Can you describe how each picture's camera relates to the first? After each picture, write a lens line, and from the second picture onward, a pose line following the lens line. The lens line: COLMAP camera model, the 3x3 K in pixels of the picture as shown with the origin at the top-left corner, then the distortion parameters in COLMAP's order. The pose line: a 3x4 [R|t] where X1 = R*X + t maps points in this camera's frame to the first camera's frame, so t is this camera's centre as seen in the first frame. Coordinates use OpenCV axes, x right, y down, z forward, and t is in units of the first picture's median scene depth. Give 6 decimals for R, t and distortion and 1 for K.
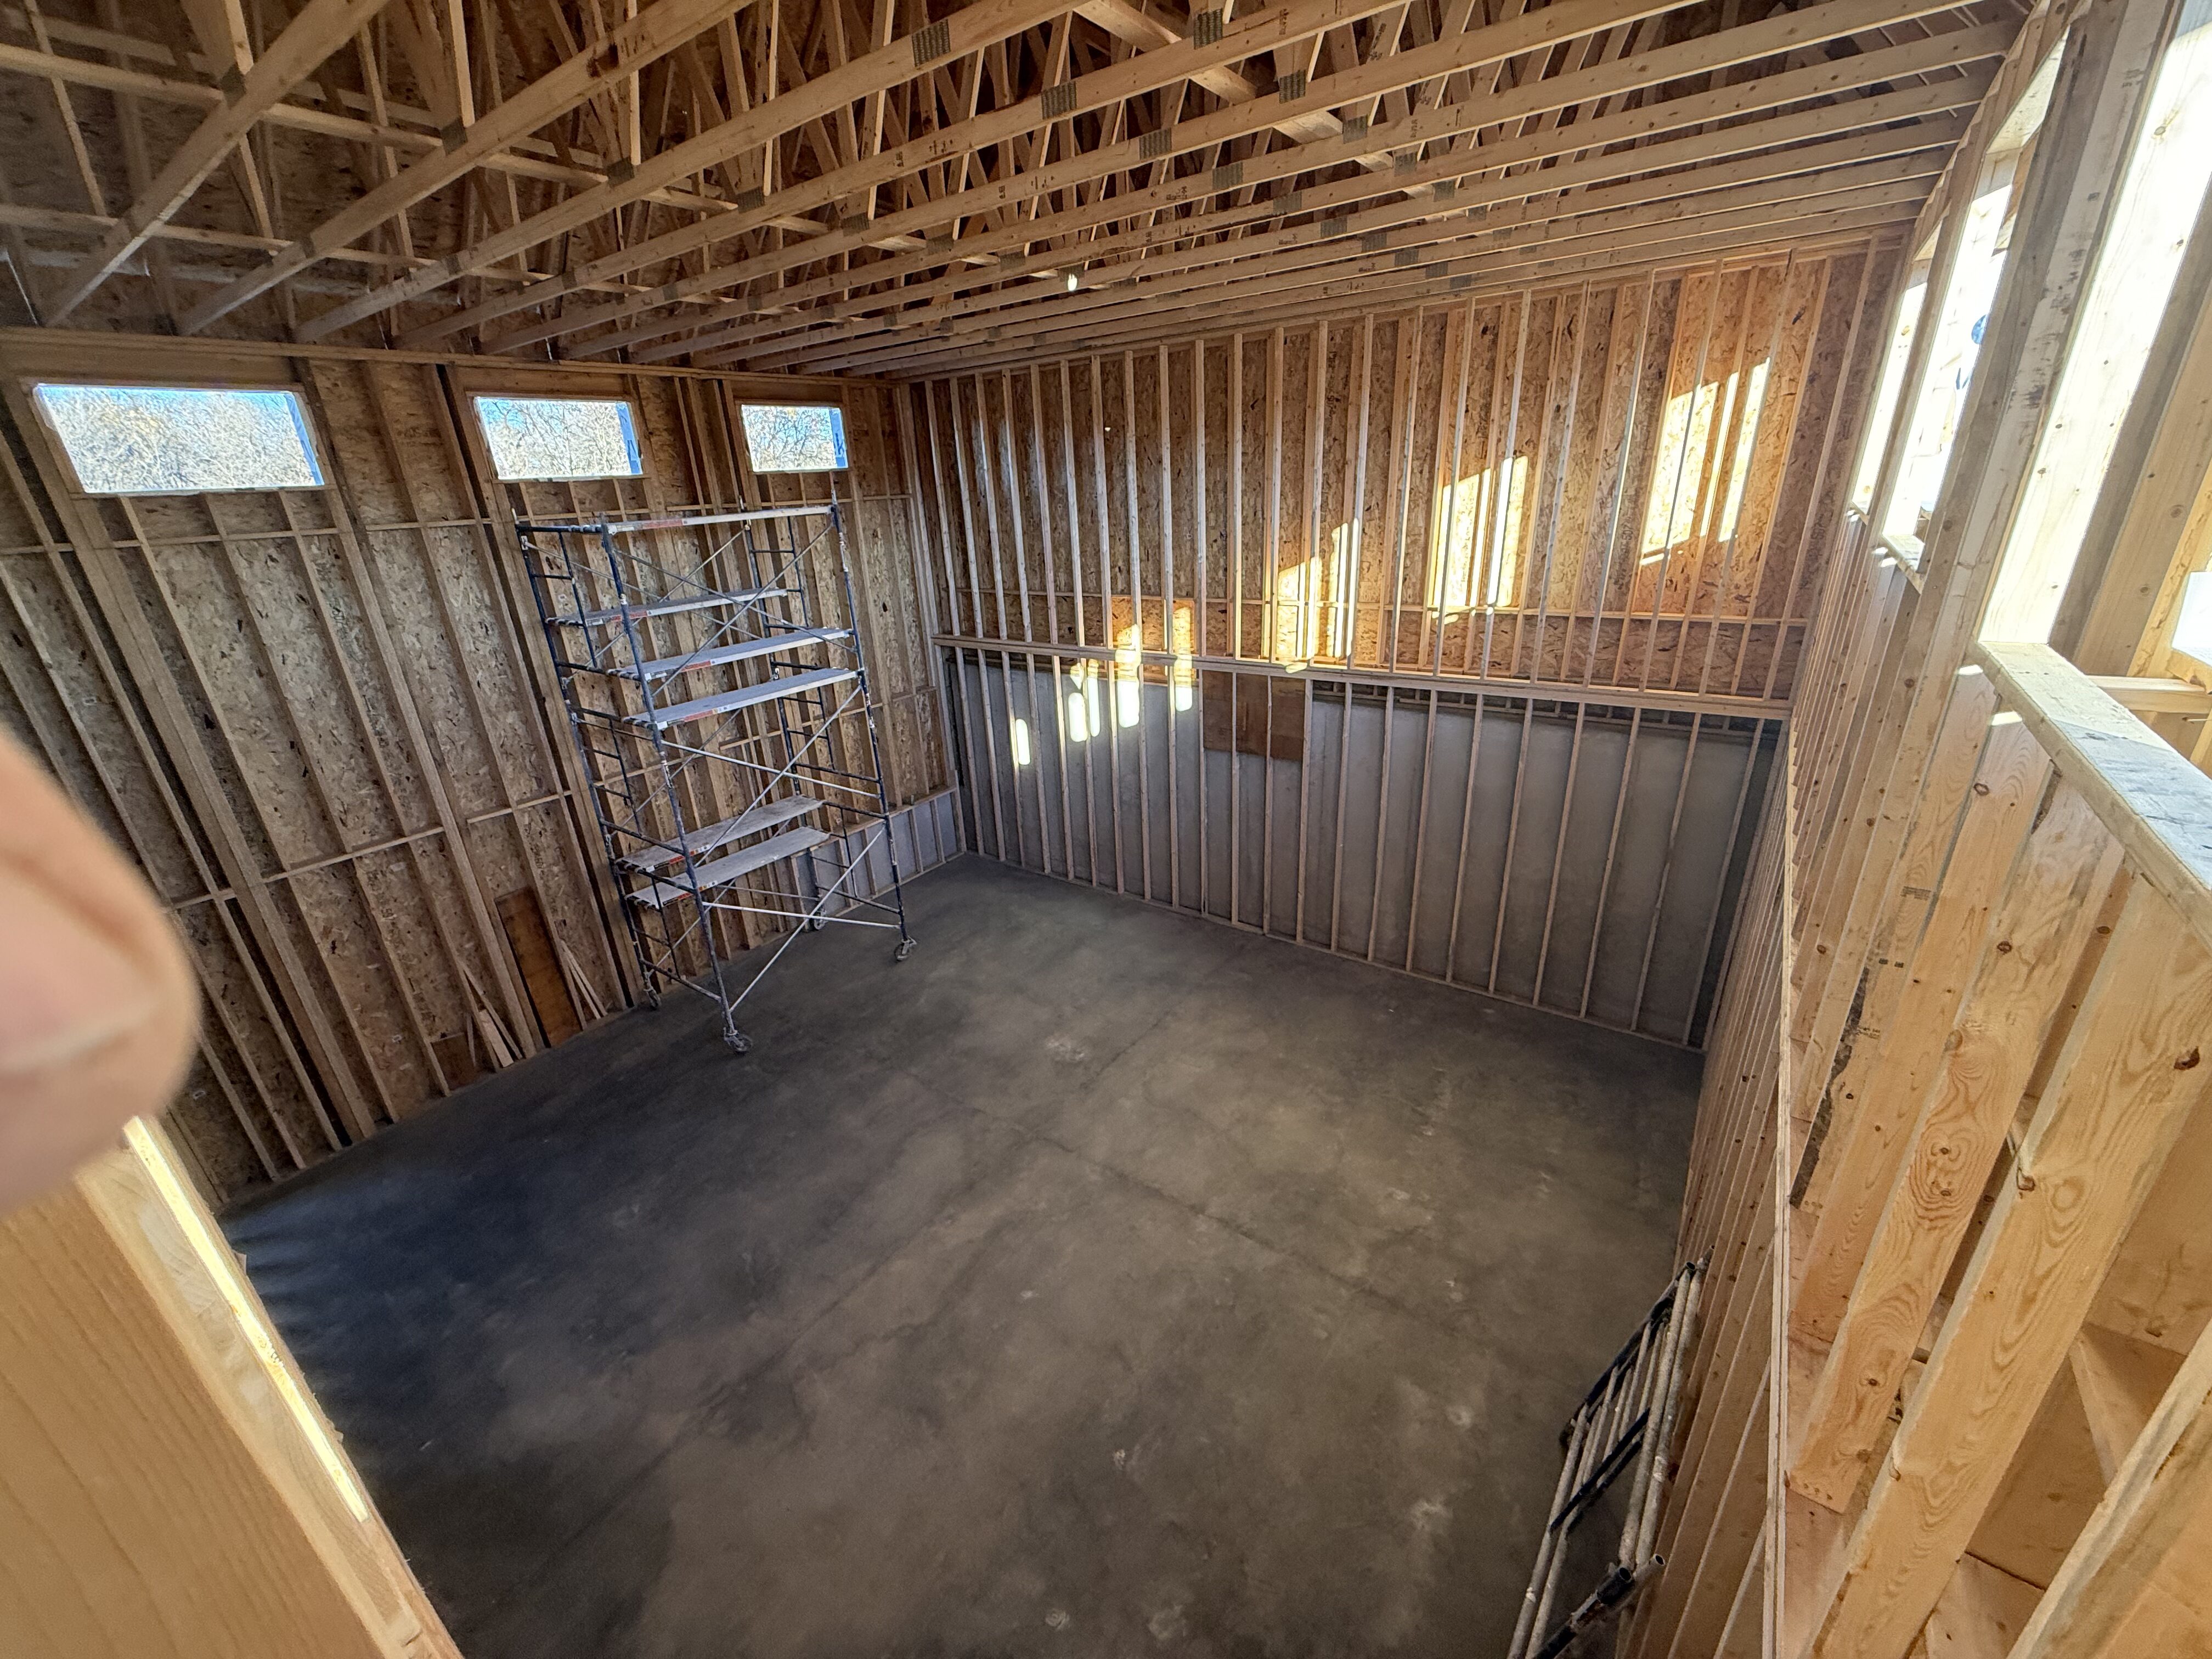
lens RADIAL K [[877.9, 0, 1106.0], [0, 877.9, 829.5], [0, 0, 1]] dist [0.000098, 0.000001]
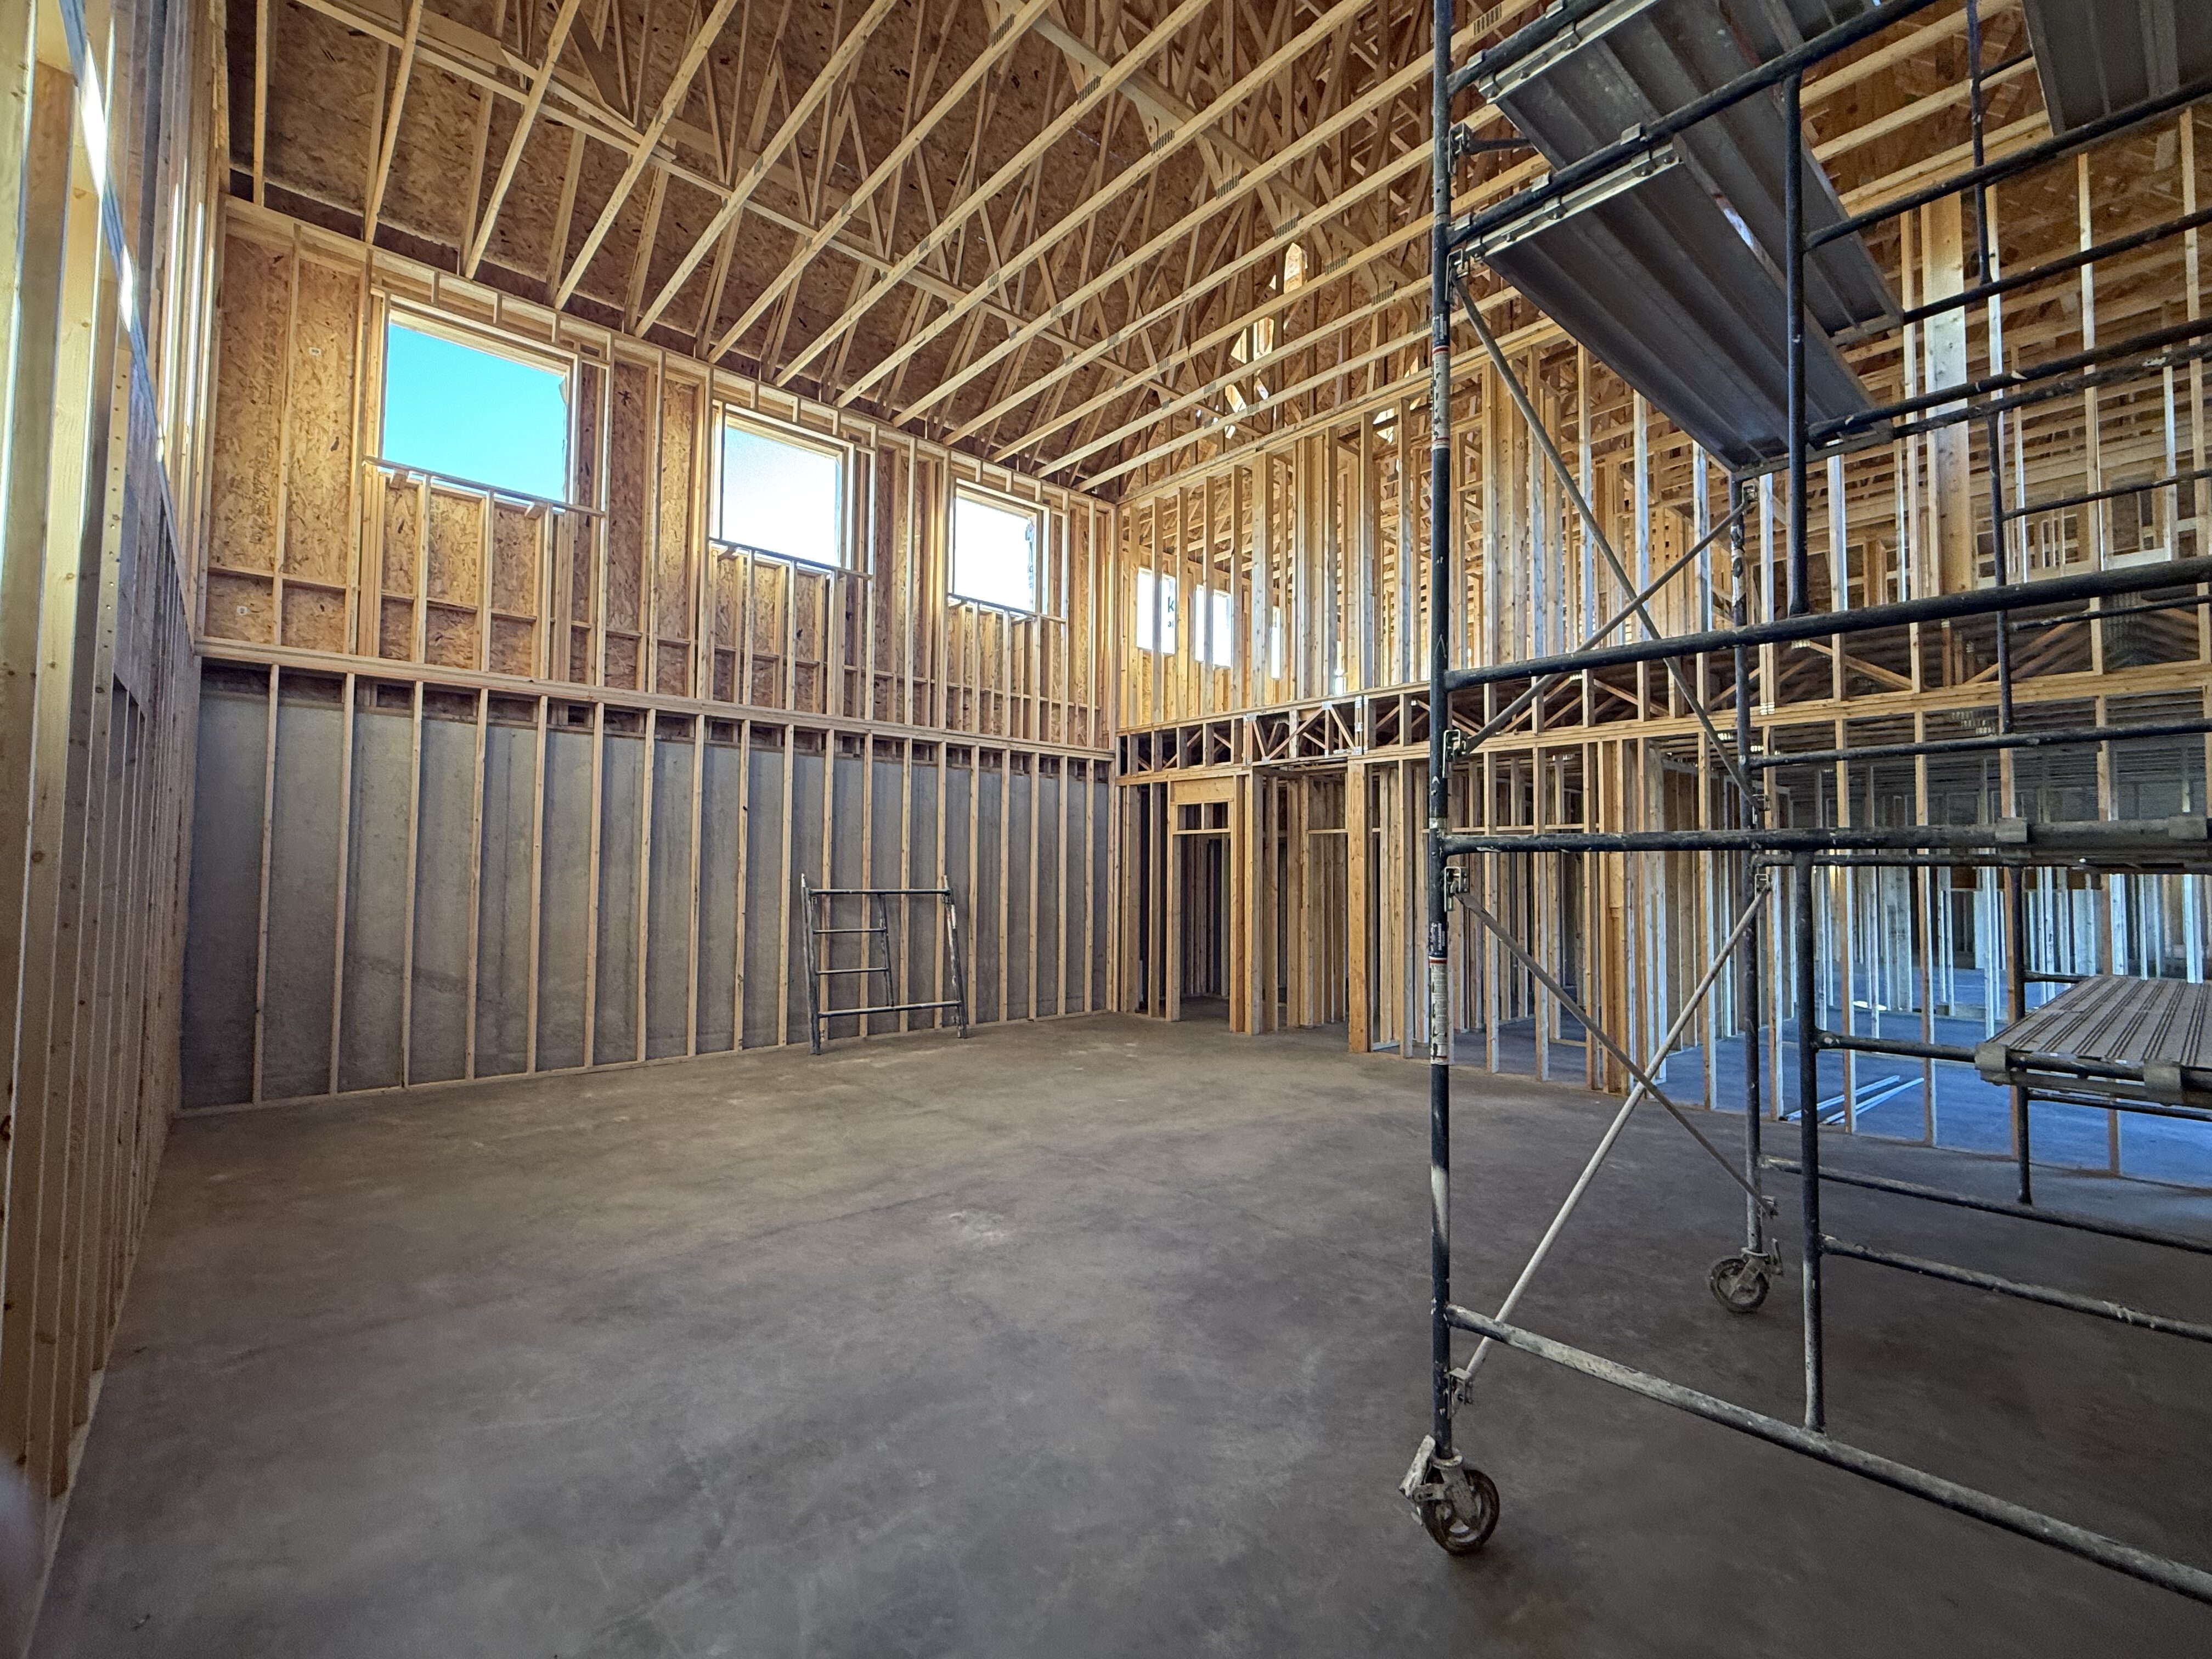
lens RADIAL K [[985.6, 0, 1106.0], [0, 985.6, 829.5], [0, 0, 1]] dist [0.000220, 0.000002]
pose [[-0.974410, 0.047841, 0.219626, -0.257985], [0.117290, 0.941737, 0.315238, -0.131521], [-0.191749, 0.332931, -0.923249, 1.468313]]
